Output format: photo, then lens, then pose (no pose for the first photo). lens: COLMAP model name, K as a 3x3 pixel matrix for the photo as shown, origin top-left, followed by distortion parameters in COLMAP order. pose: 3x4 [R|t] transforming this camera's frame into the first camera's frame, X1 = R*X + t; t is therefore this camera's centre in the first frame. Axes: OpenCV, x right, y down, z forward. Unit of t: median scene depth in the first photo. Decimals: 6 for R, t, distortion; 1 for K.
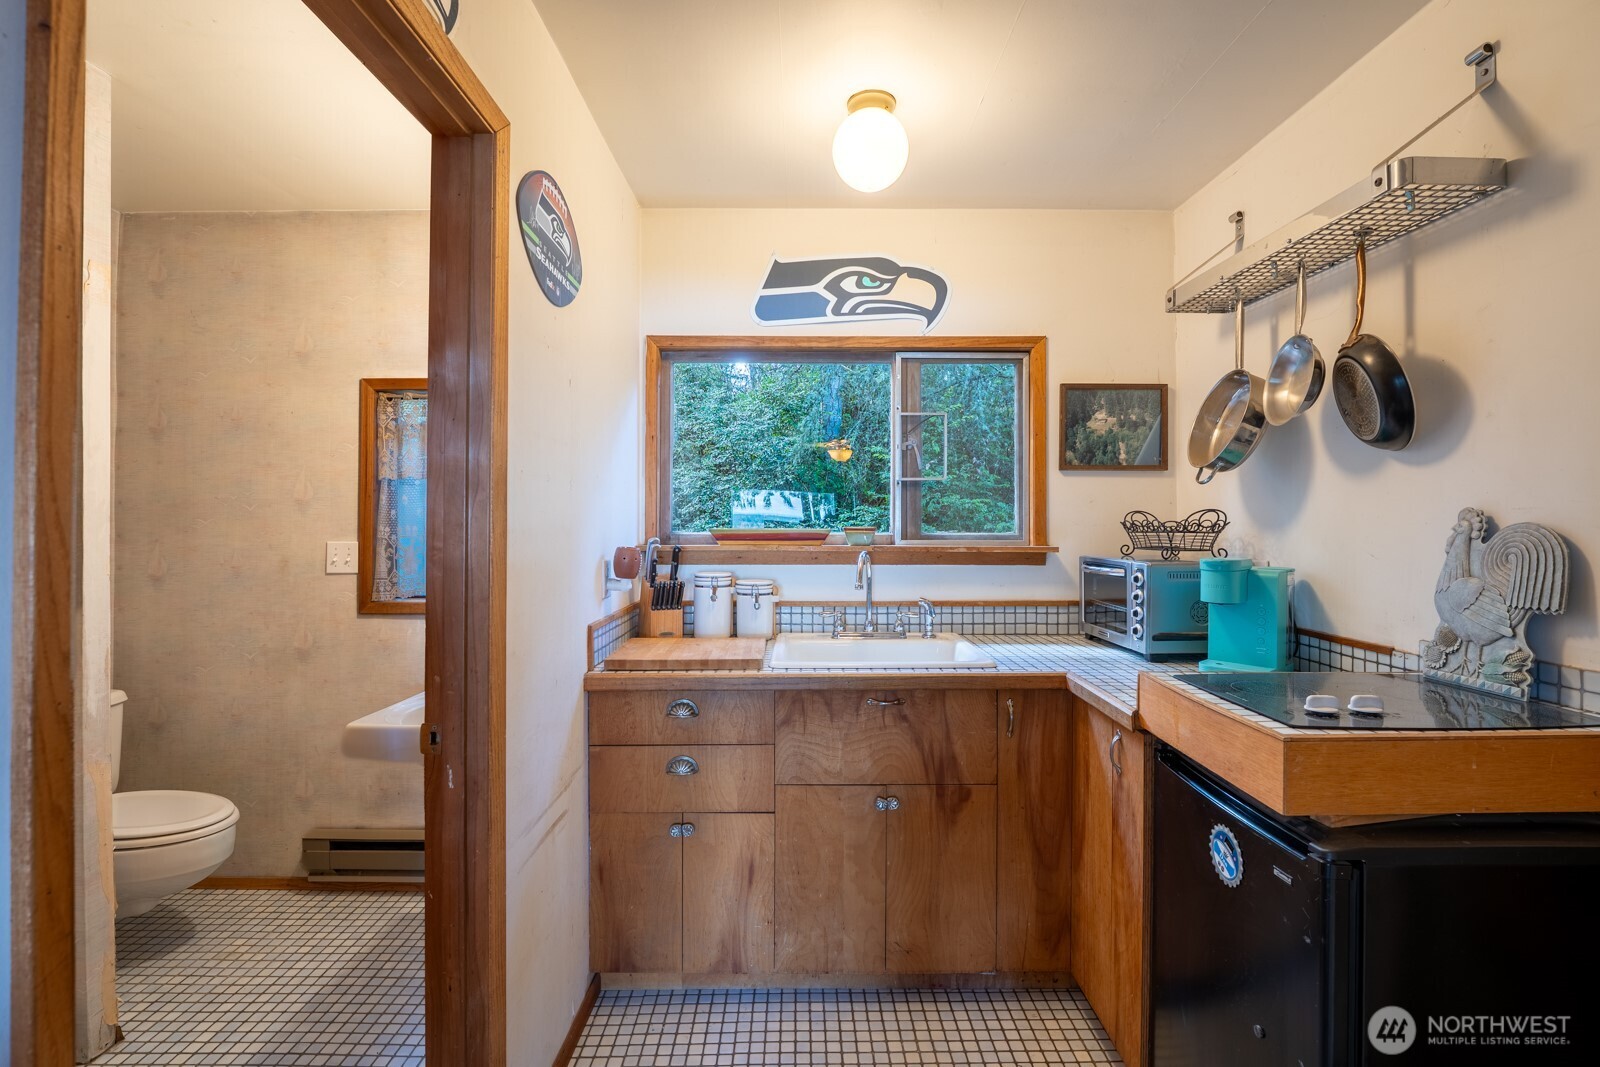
lens RADIAL K [[739.5, 0, 801.7], [0, 739.5, 529.7], [0, 0, 1]] dist [-0.004939, 0.003701]
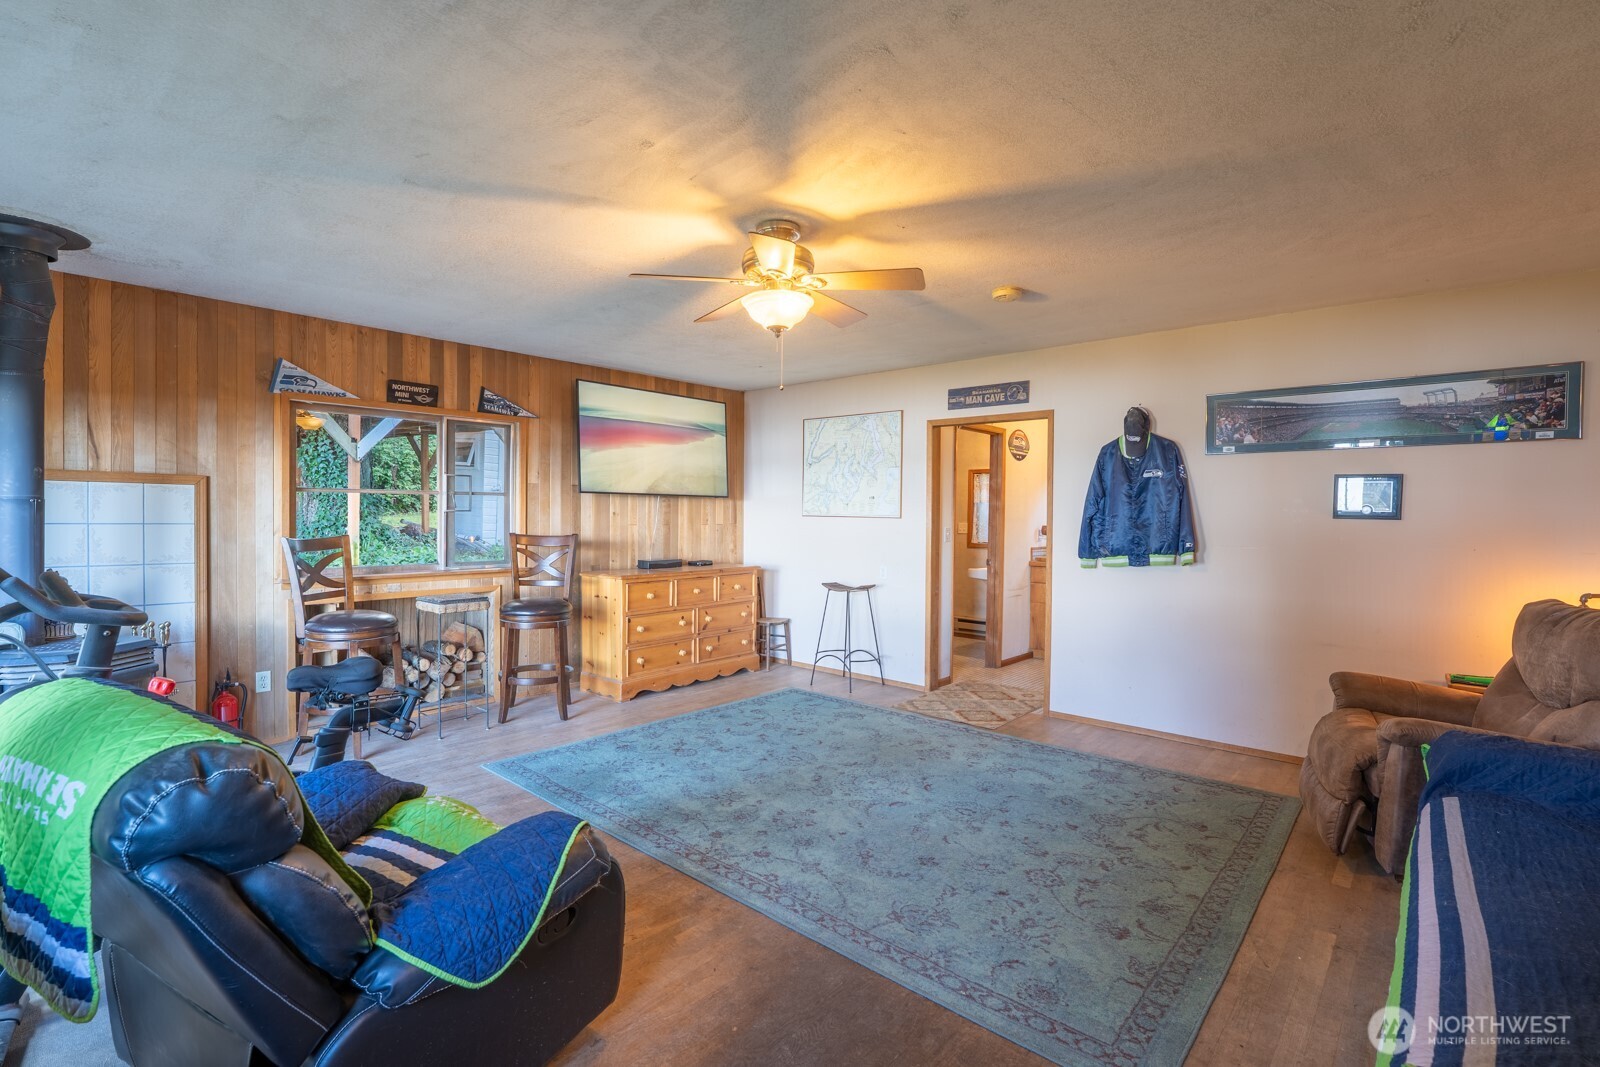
lens RADIAL K [[727.6, 0, 799.8], [0, 727.6, 528.6], [0, 0, 1]] dist [-0.022210, 0.001426]
pose [[0.751426, 0.015048, -0.659646, 0.908898], [-0.007909, 0.999873, 0.013801, 0.003007], [0.659770, -0.005154, 0.751450, -1.812567]]
